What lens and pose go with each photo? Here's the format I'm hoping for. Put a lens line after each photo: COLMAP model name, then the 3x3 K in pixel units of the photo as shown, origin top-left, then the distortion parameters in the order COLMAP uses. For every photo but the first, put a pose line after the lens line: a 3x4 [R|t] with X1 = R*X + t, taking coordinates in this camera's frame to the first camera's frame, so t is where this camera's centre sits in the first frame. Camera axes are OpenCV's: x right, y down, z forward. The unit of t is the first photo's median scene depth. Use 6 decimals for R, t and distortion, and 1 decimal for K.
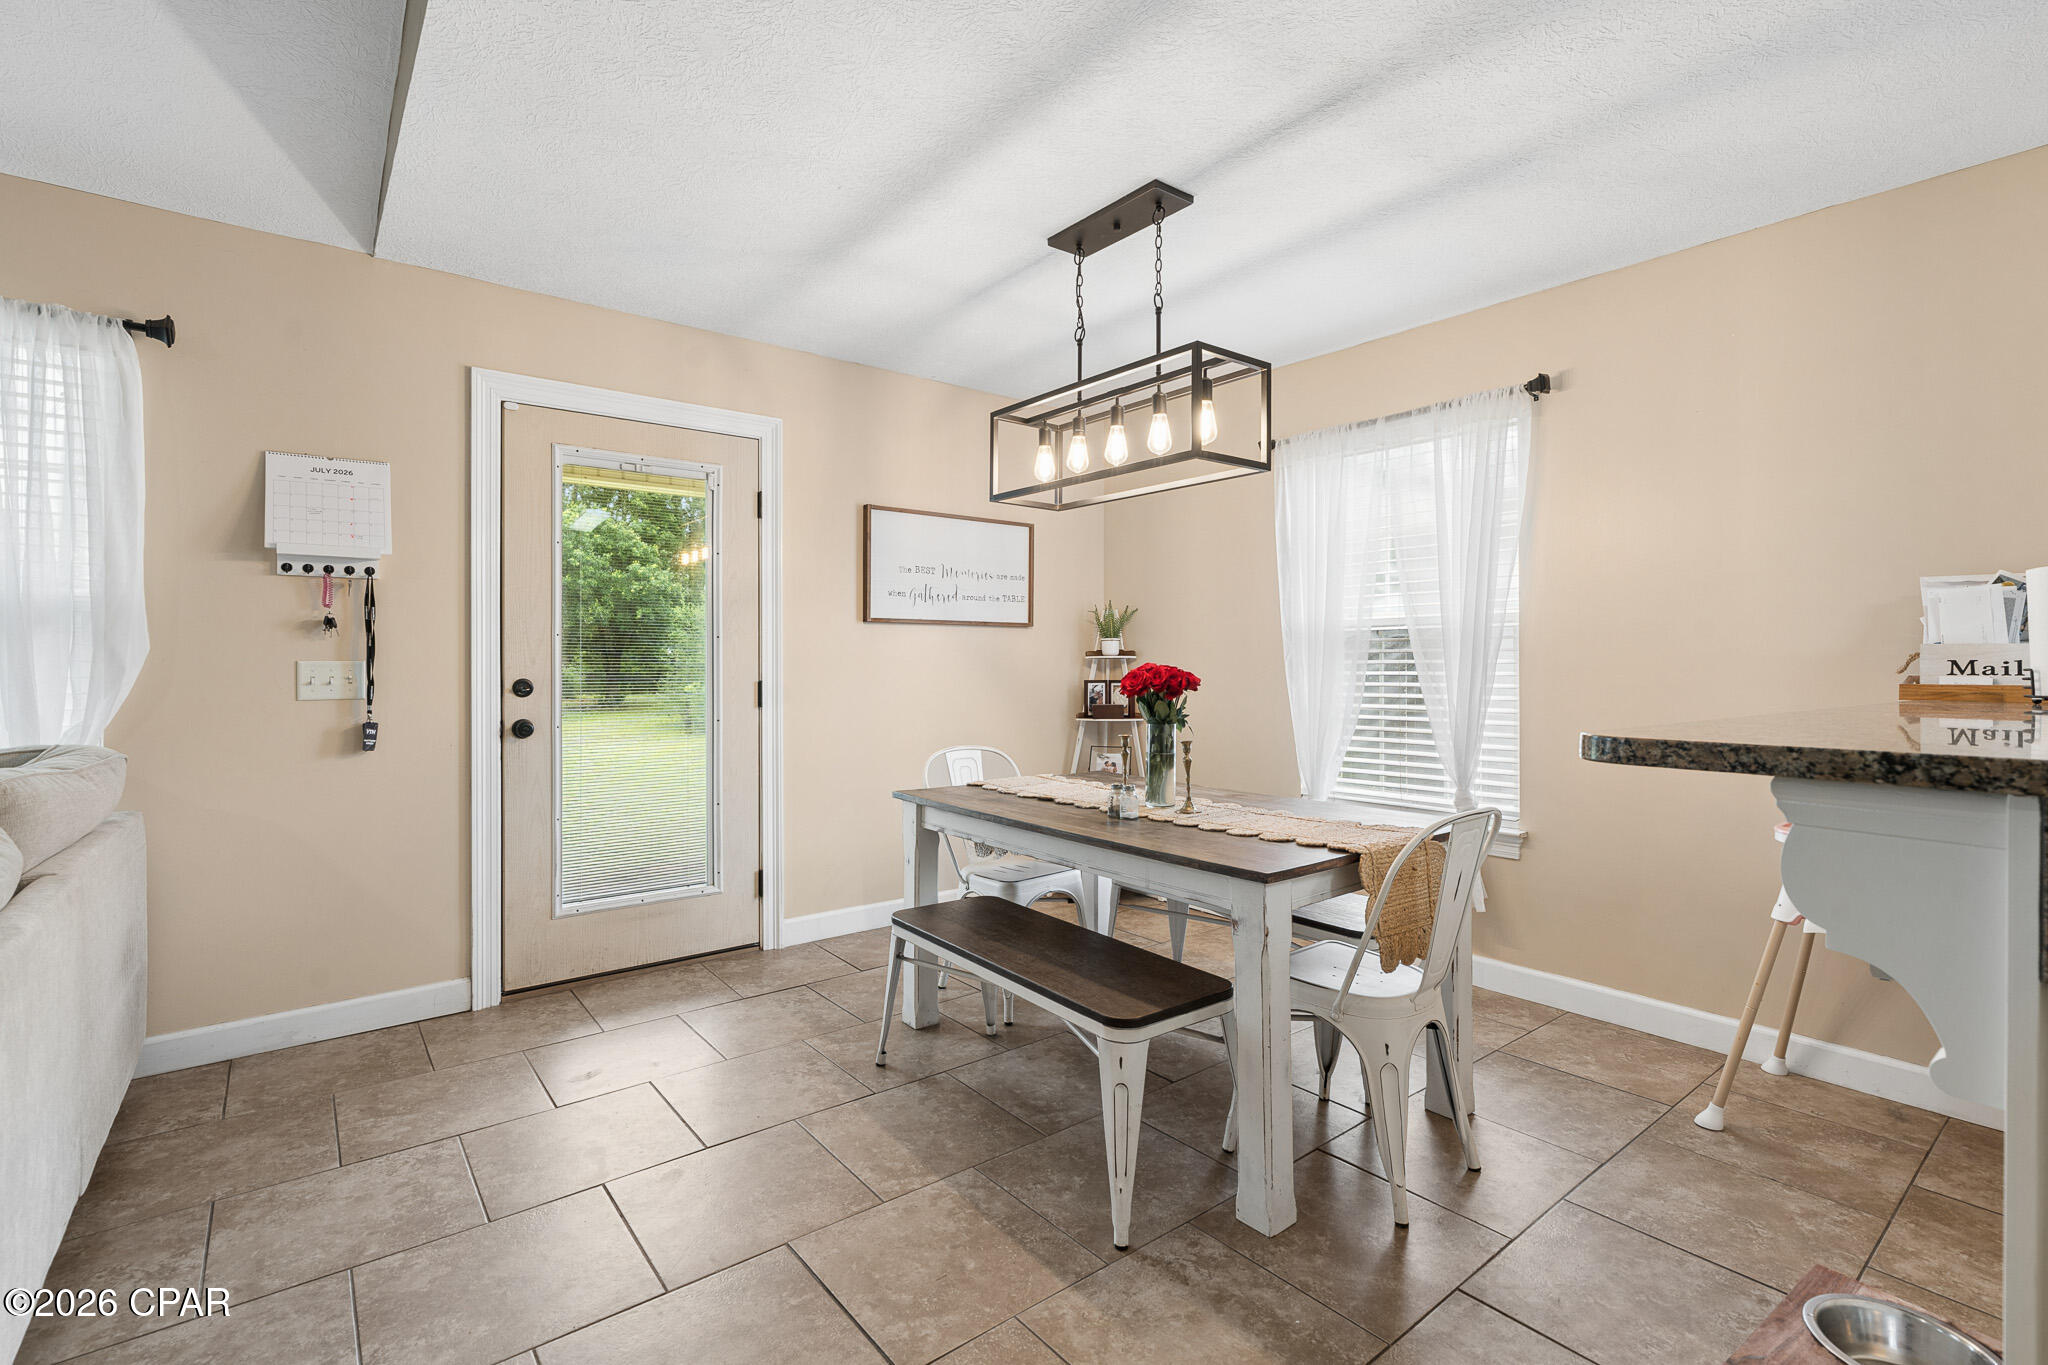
lens RADIAL K [[936.1, 0, 1024.0], [0, 936.1, 682.5], [0, 0, 1]] dist [-0.000939, 0.000253]
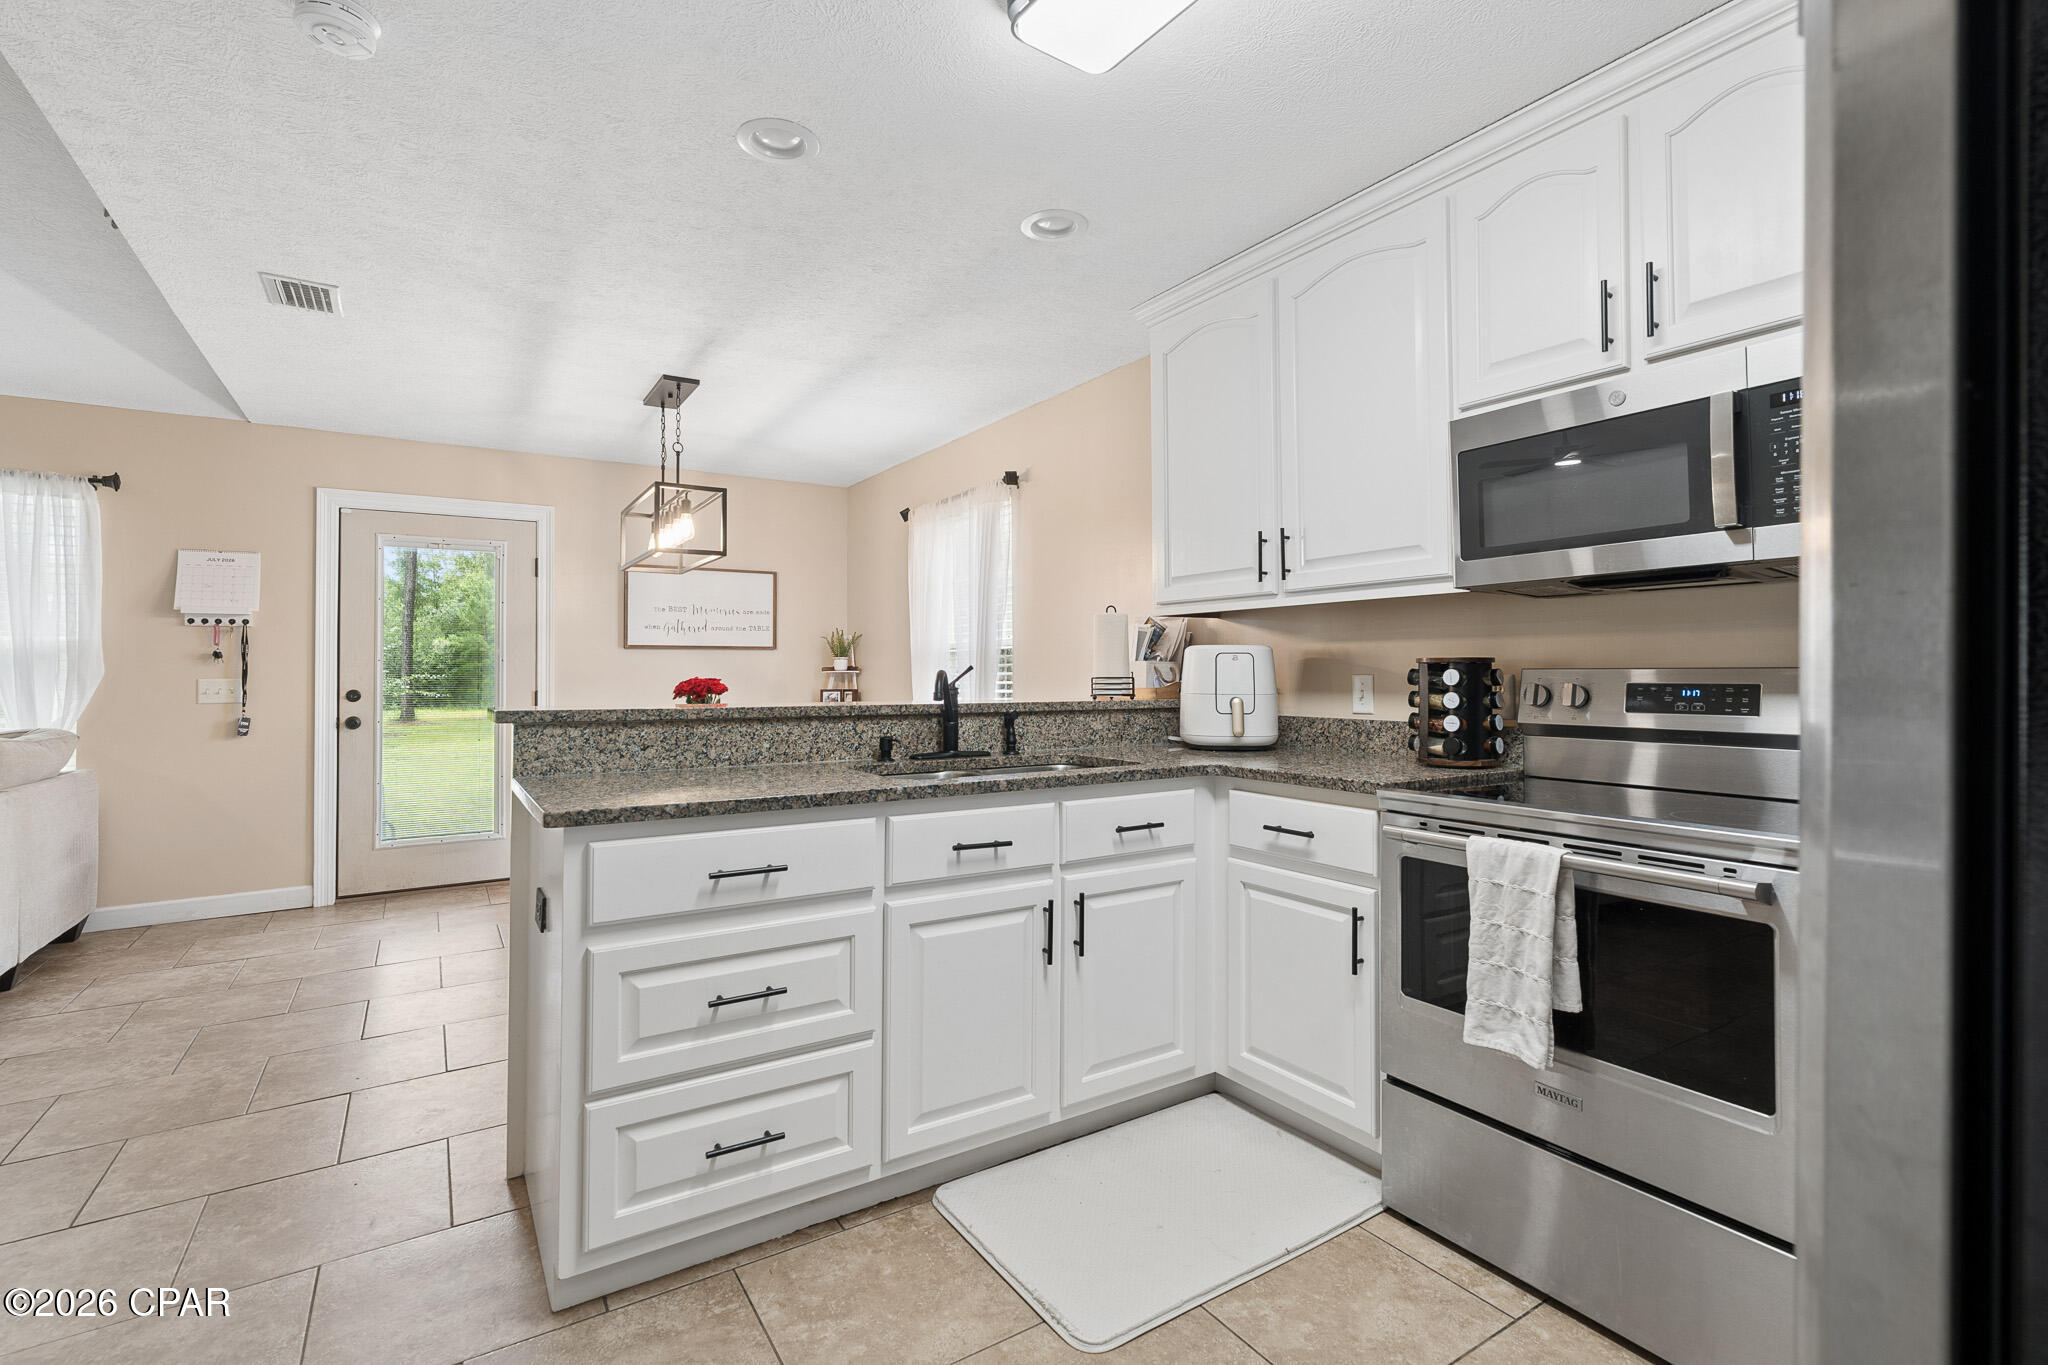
lens RADIAL K [[936.1, 0, 1024.0], [0, 936.1, 682.5], [0, 0, 1]] dist [-0.000939, 0.000253]
pose [[0.994982, -0.005600, -0.099899, 0.762900], [0.004290, 0.999902, -0.013318, 0.009787], [0.099963, 0.012822, 0.994908, -0.435952]]
